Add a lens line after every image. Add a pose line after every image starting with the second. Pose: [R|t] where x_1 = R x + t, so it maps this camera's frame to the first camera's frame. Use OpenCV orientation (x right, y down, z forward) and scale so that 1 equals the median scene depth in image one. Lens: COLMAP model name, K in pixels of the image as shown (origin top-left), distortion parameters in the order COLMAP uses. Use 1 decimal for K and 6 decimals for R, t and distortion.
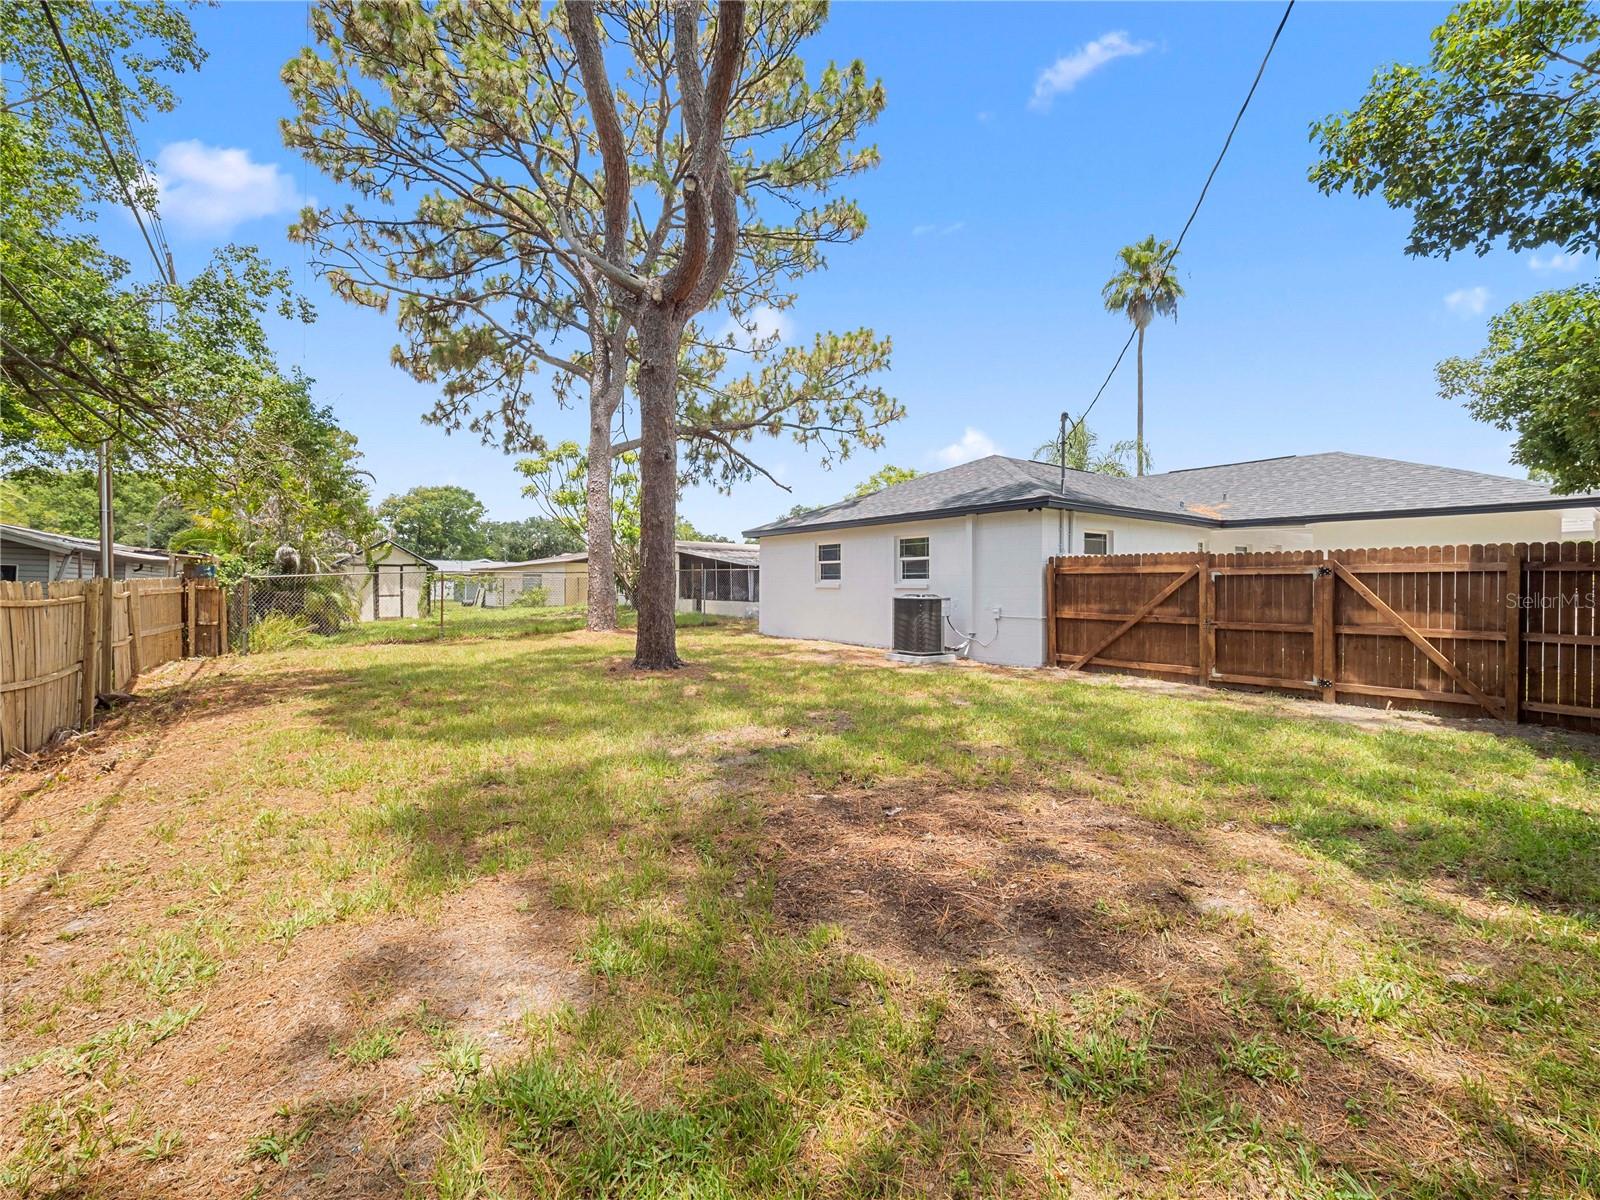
lens RADIAL K [[666.0, 0, 800.6], [0, 666.0, 588.4], [0, 0, 1]] dist [0.003119, -0.008858]
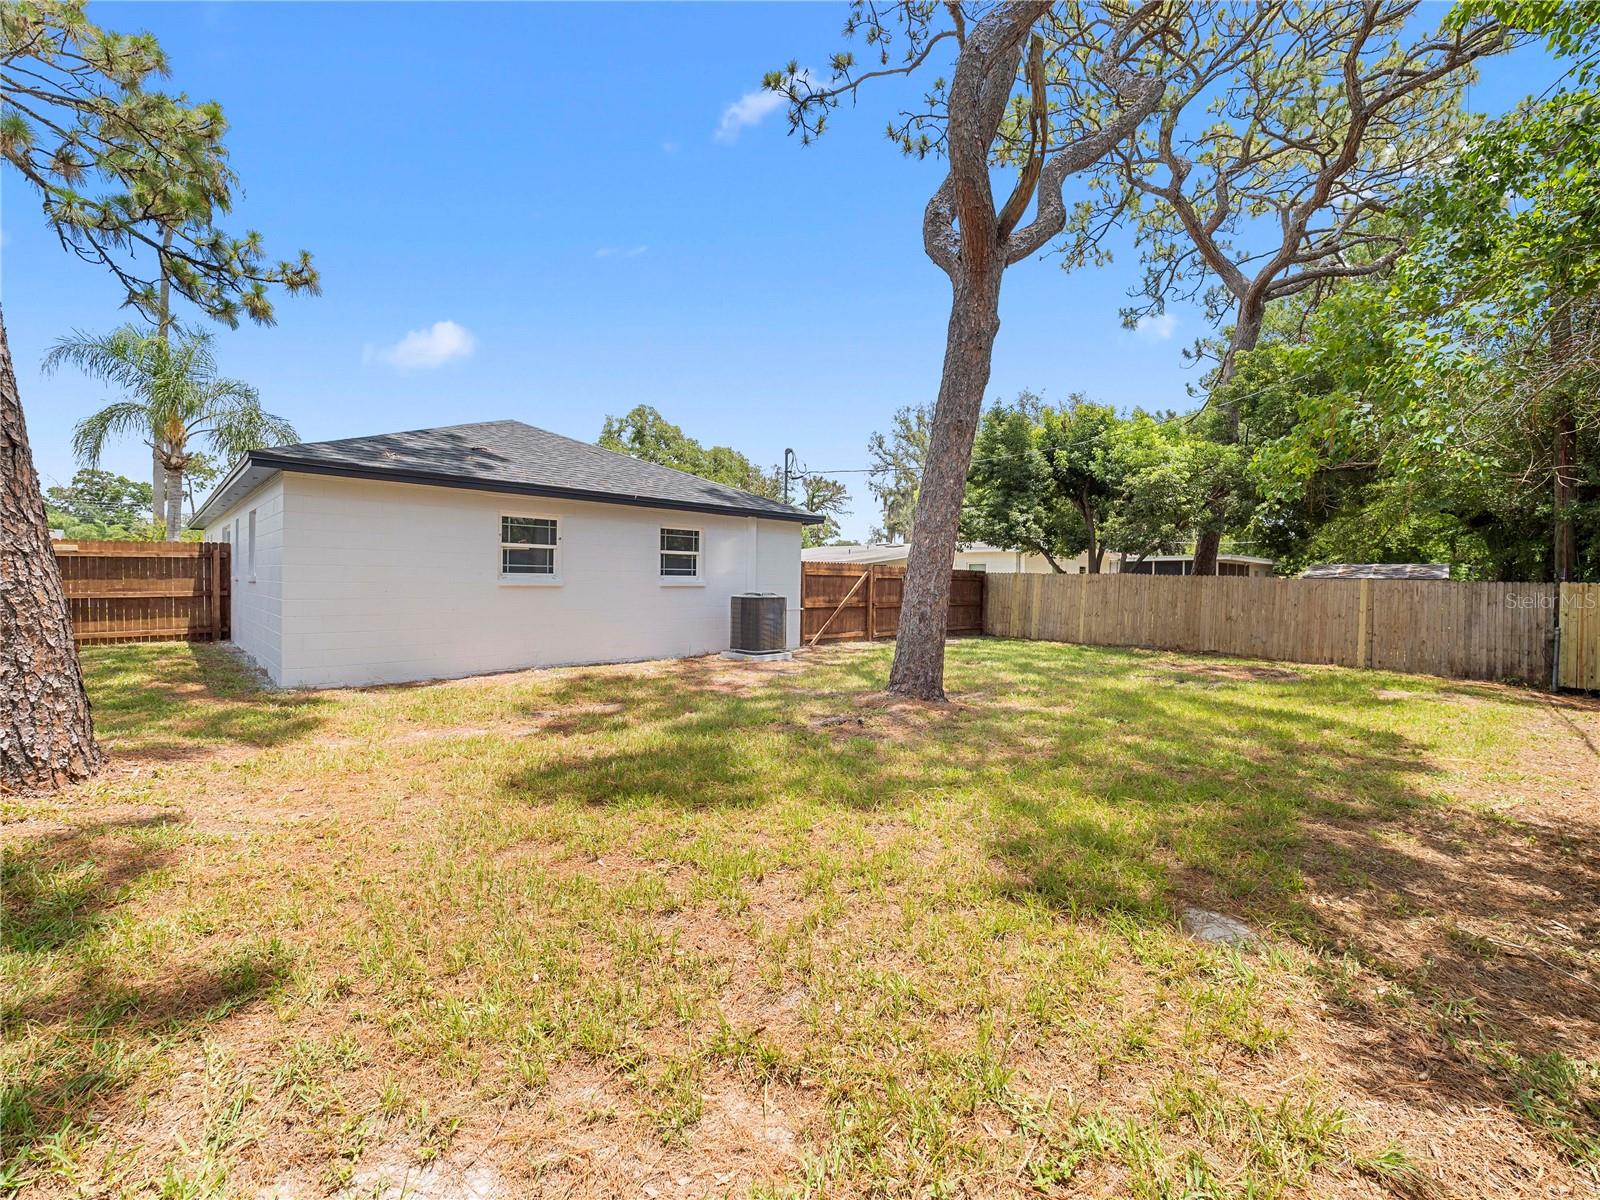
lens RADIAL K [[666.0, 0, 800.6], [0, 666.0, 588.4], [0, 0, 1]] dist [0.003119, -0.008858]
pose [[-0.137516, -0.012491, 0.990421, -0.880456], [-0.003215, 0.999921, 0.012164, -0.009714], [-0.990494, -0.001511, -0.137545, 1.156225]]
